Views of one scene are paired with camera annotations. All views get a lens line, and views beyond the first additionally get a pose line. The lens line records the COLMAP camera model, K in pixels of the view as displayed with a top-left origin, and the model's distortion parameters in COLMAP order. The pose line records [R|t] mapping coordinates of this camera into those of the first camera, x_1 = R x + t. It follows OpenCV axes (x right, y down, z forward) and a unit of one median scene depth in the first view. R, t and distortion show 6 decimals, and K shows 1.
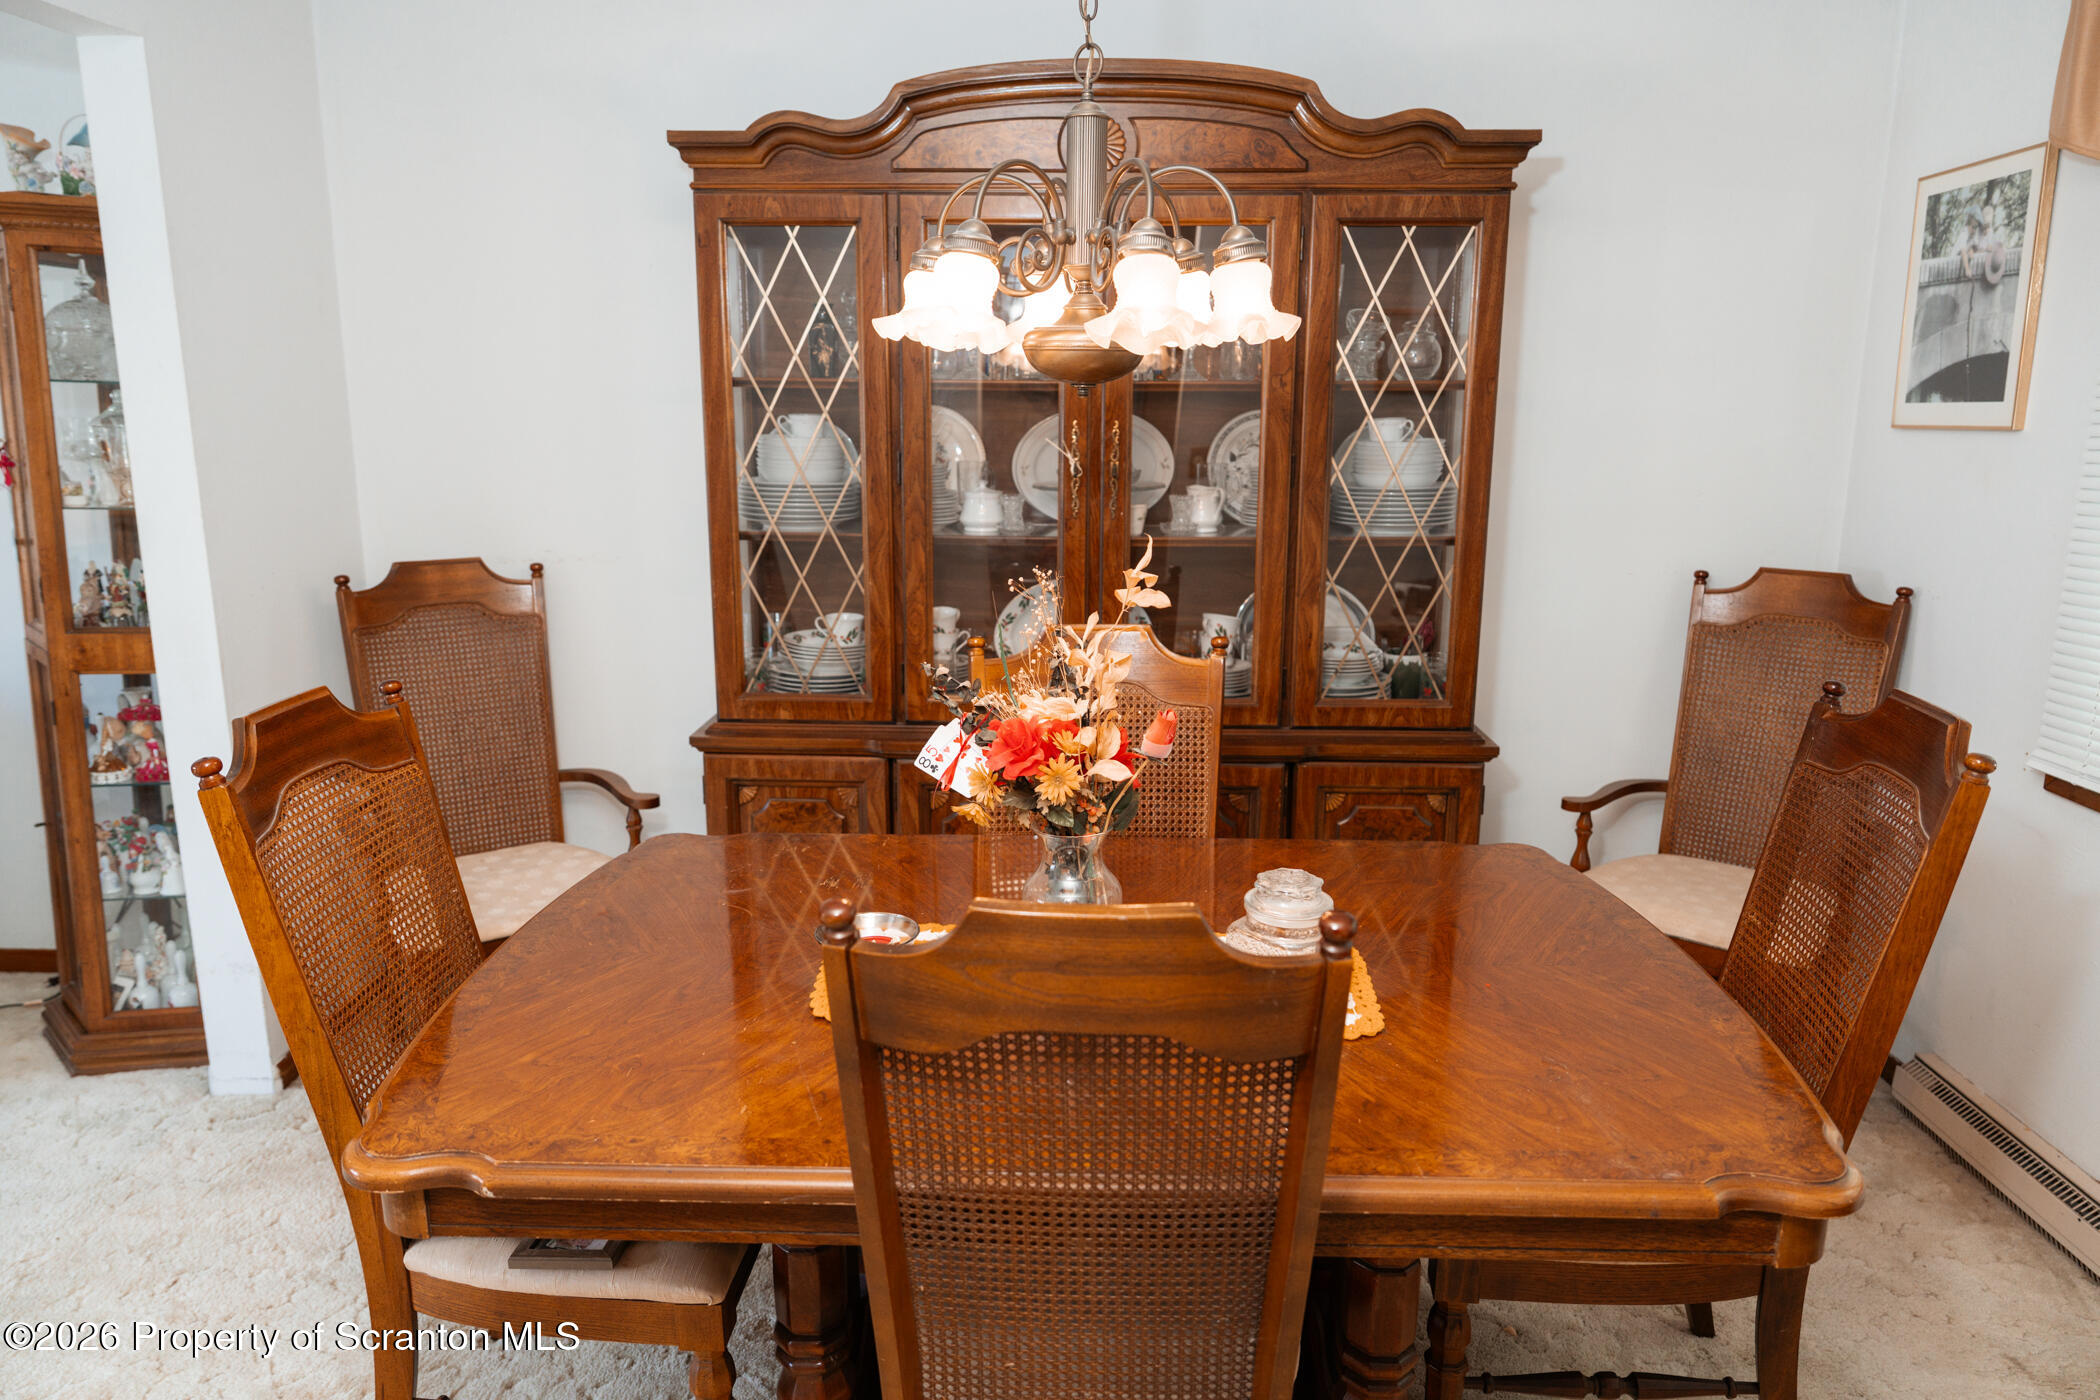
lens RADIAL K [[1417.3, 0, 1051.3], [0, 1417.3, 694.3], [0, 0, 1]] dist [-0.015858, 0.019683]
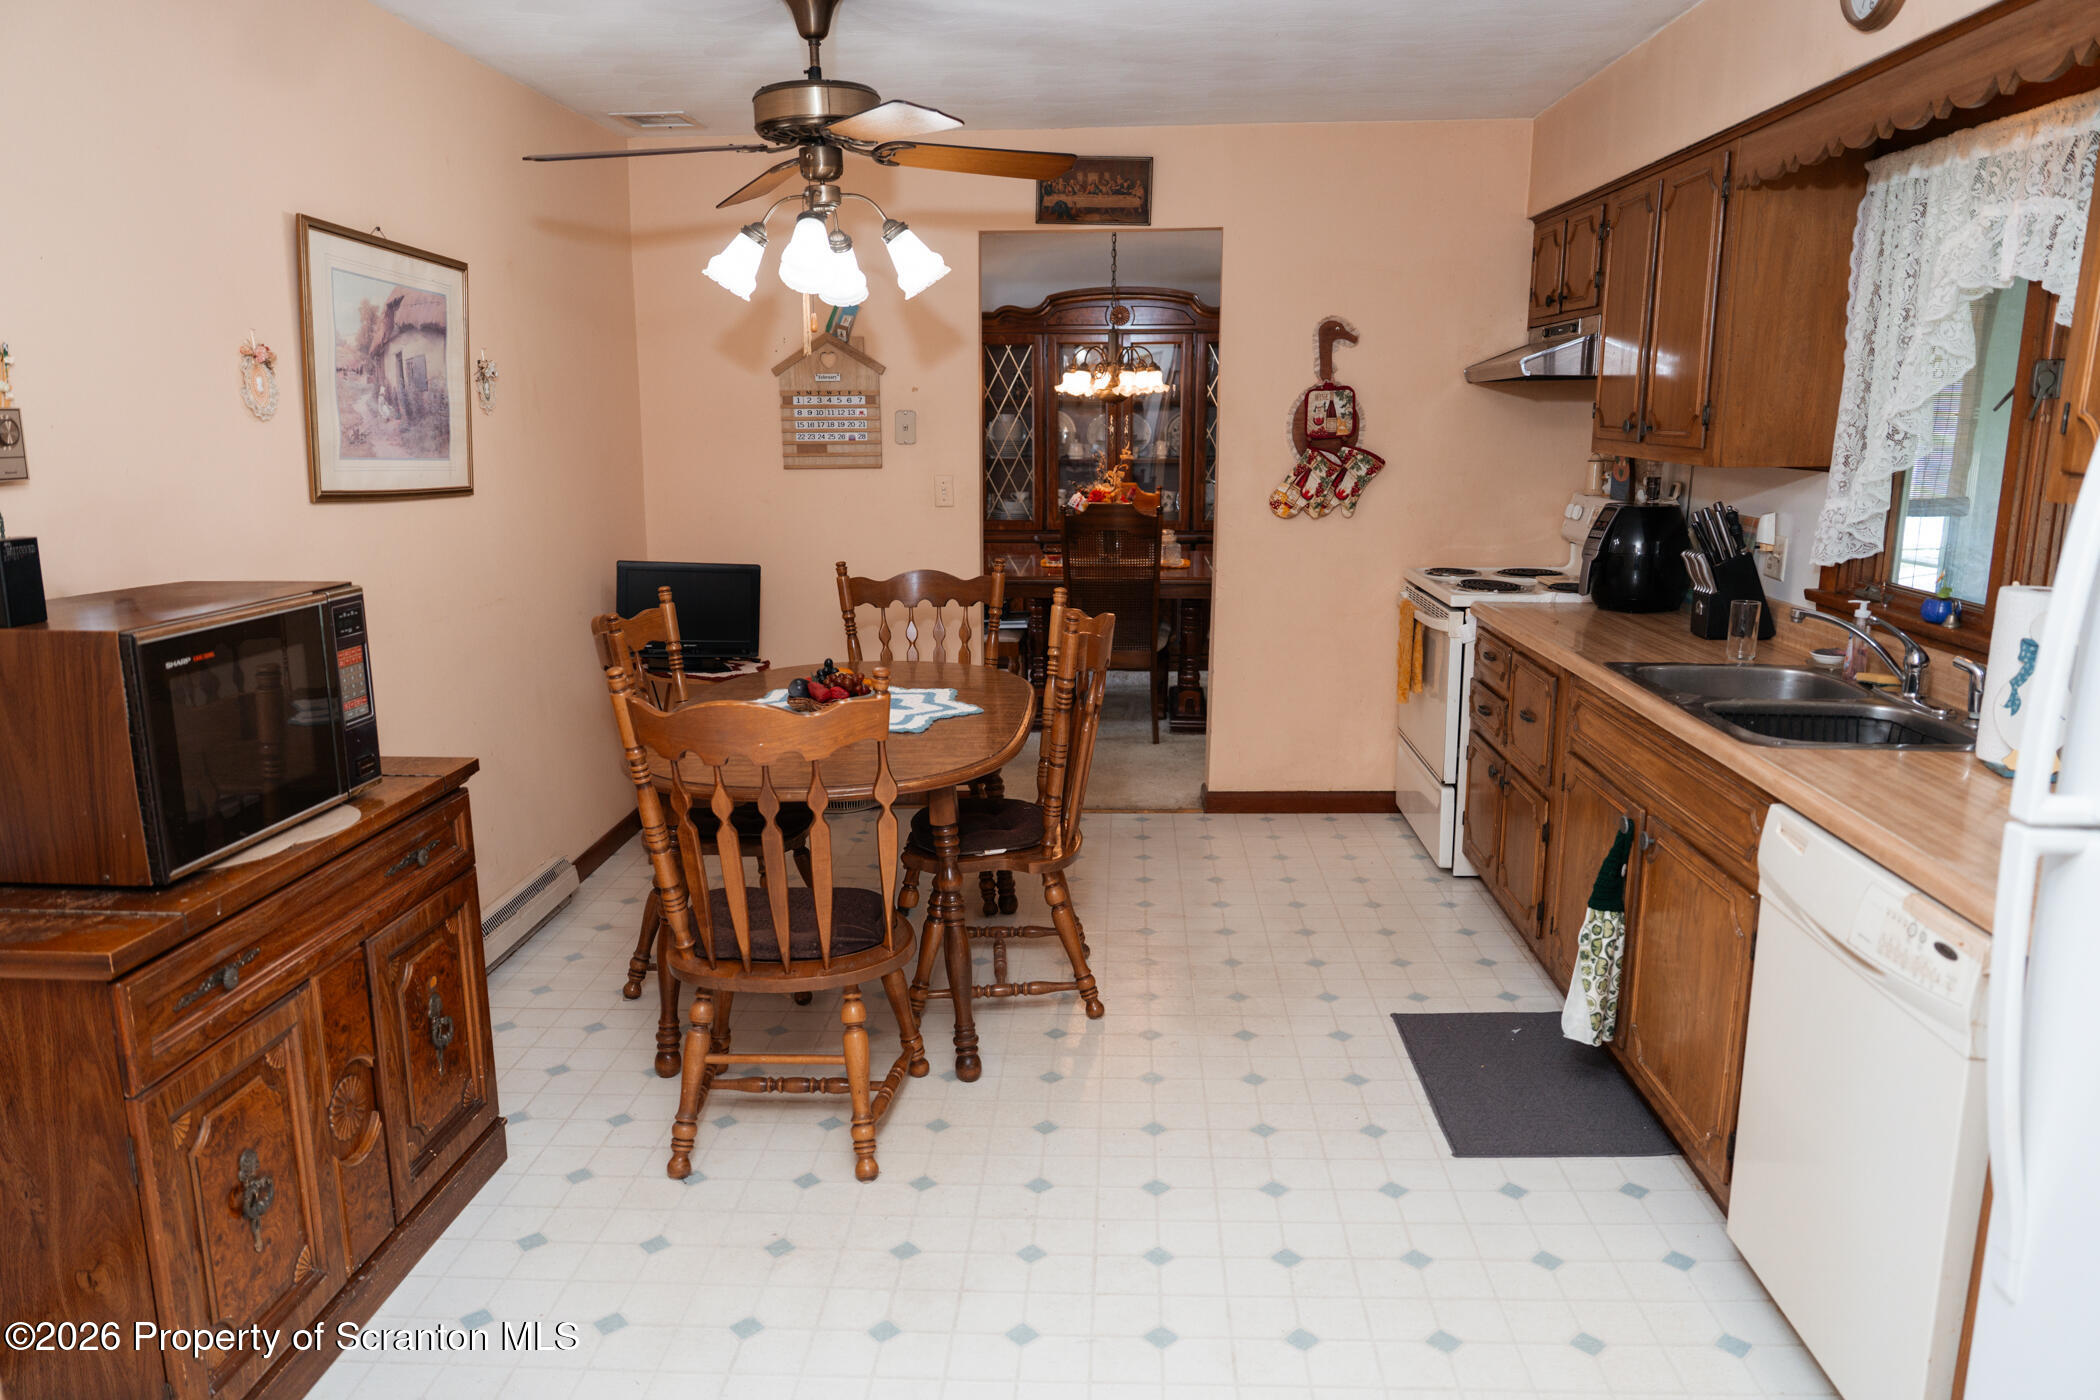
lens RADIAL K [[1417.3, 0, 1053.8], [0, 1417.3, 700.4], [0, 0, 1]] dist [-0.015858, 0.019683]
pose [[0.999590, 0.001136, -0.028596, -0.016151], [-0.001235, 0.999993, -0.003444, 0.374367], [0.028592, 0.003478, 0.999585, -1.773739]]
